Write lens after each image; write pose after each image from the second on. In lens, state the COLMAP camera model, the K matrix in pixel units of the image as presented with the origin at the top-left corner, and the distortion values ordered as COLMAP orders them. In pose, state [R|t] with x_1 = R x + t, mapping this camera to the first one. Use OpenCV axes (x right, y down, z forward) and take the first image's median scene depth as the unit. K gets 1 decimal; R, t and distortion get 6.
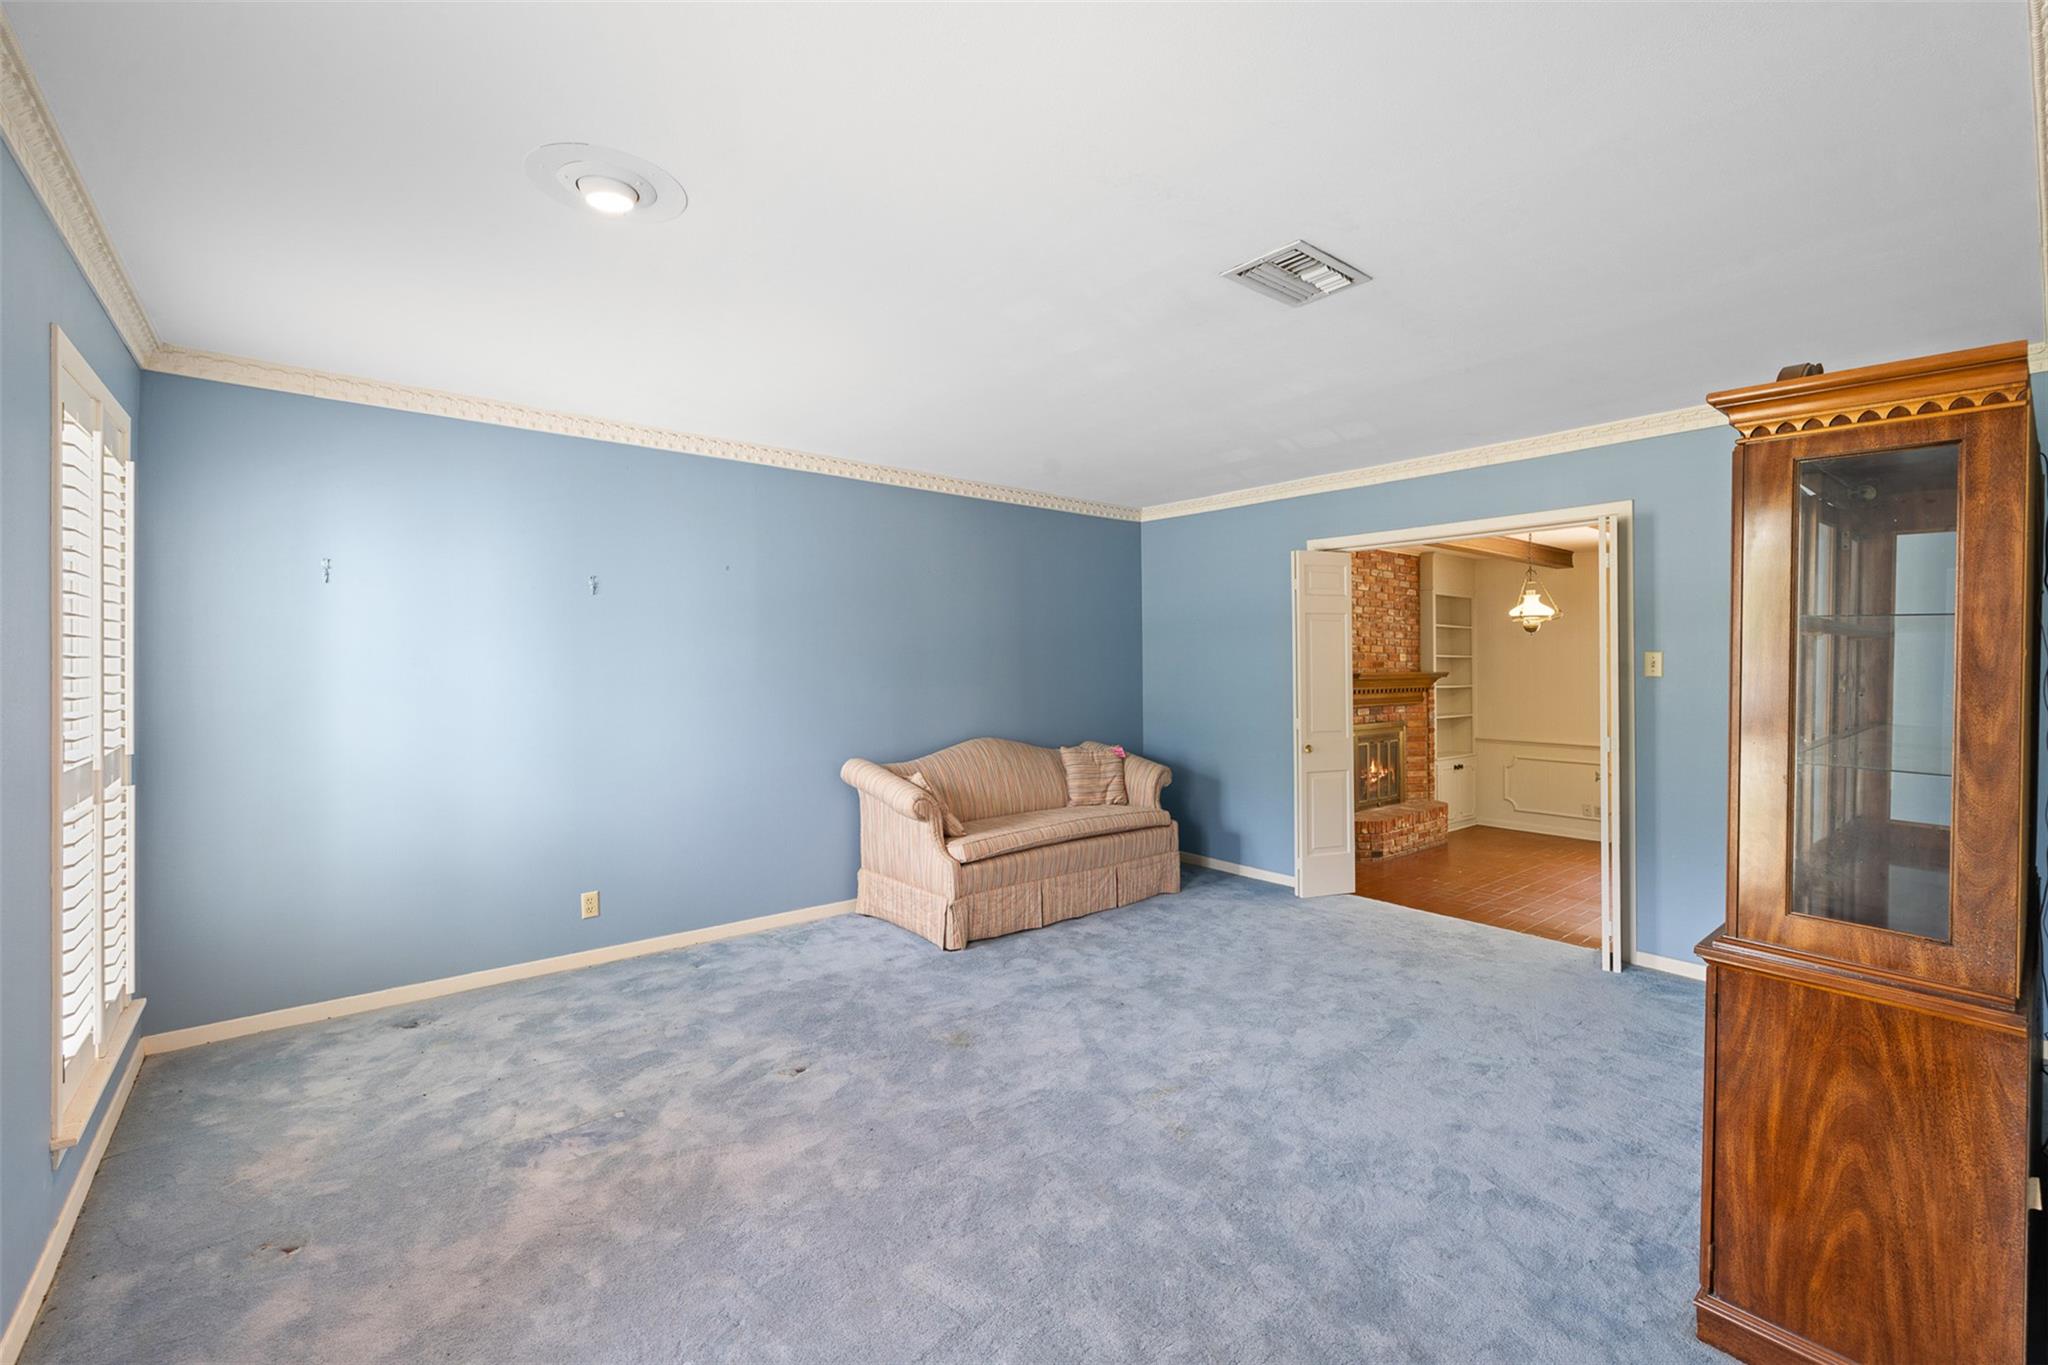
lens RADIAL K [[859.4, 0, 1023.1], [0, 859.4, 674.2], [0, 0, 1]] dist [0.001366, 0.000713]
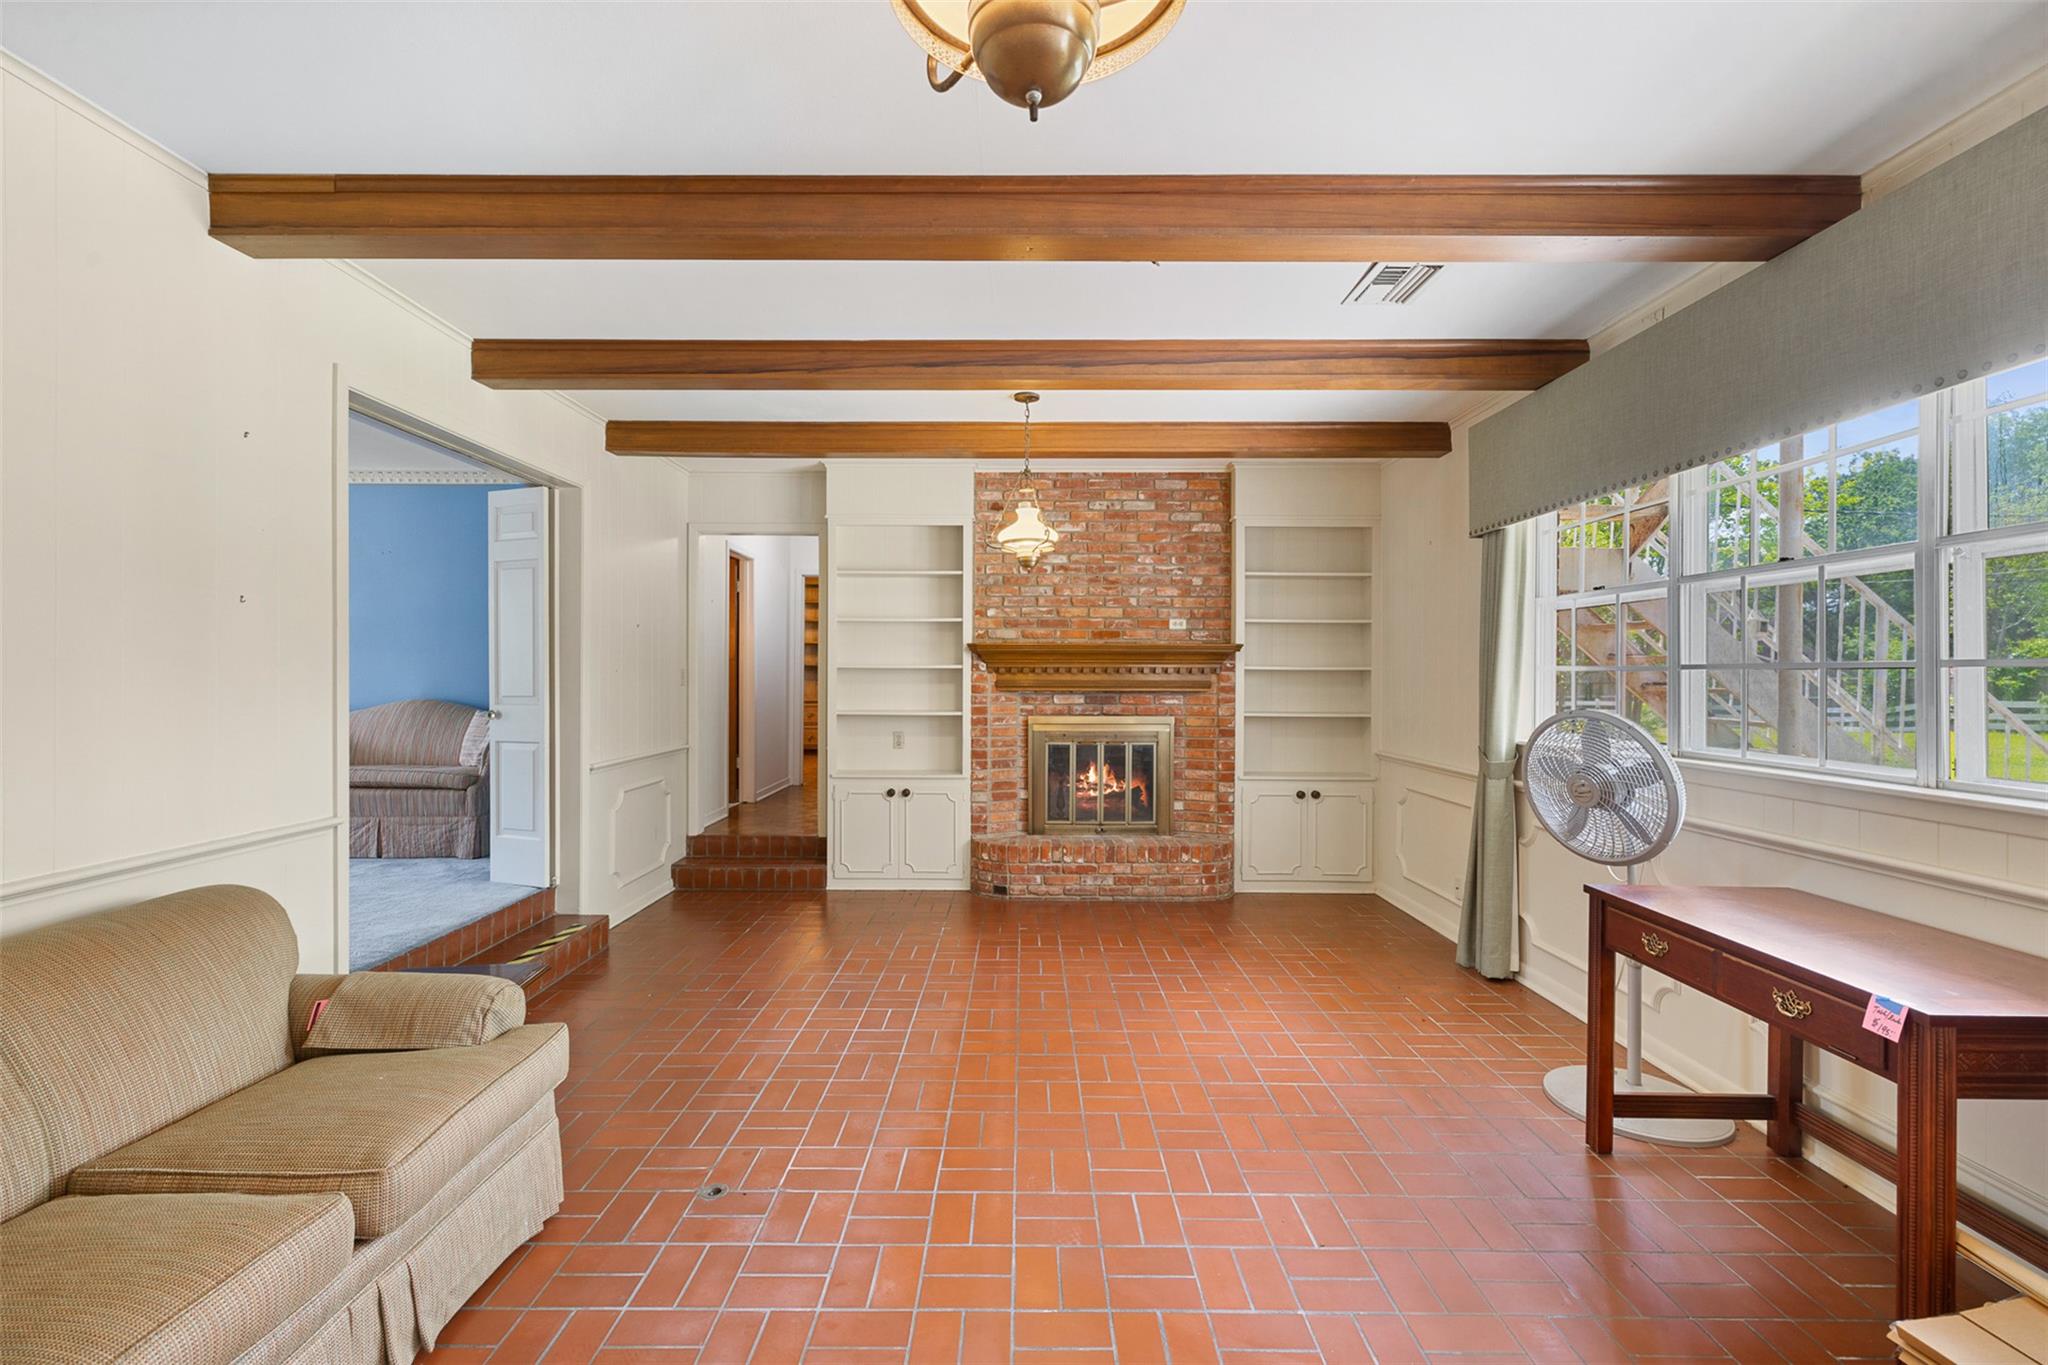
lens RADIAL K [[859.4, 0, 1022.3], [0, 859.4, 679.1], [0, 0, 1]] dist [0.001366, 0.000713]
pose [[0.770971, 0.006997, -0.636832, 0.814441], [-0.010742, 0.999940, -0.002018, 0.028410], [0.636779, 0.008396, 0.771000, 0.408577]]
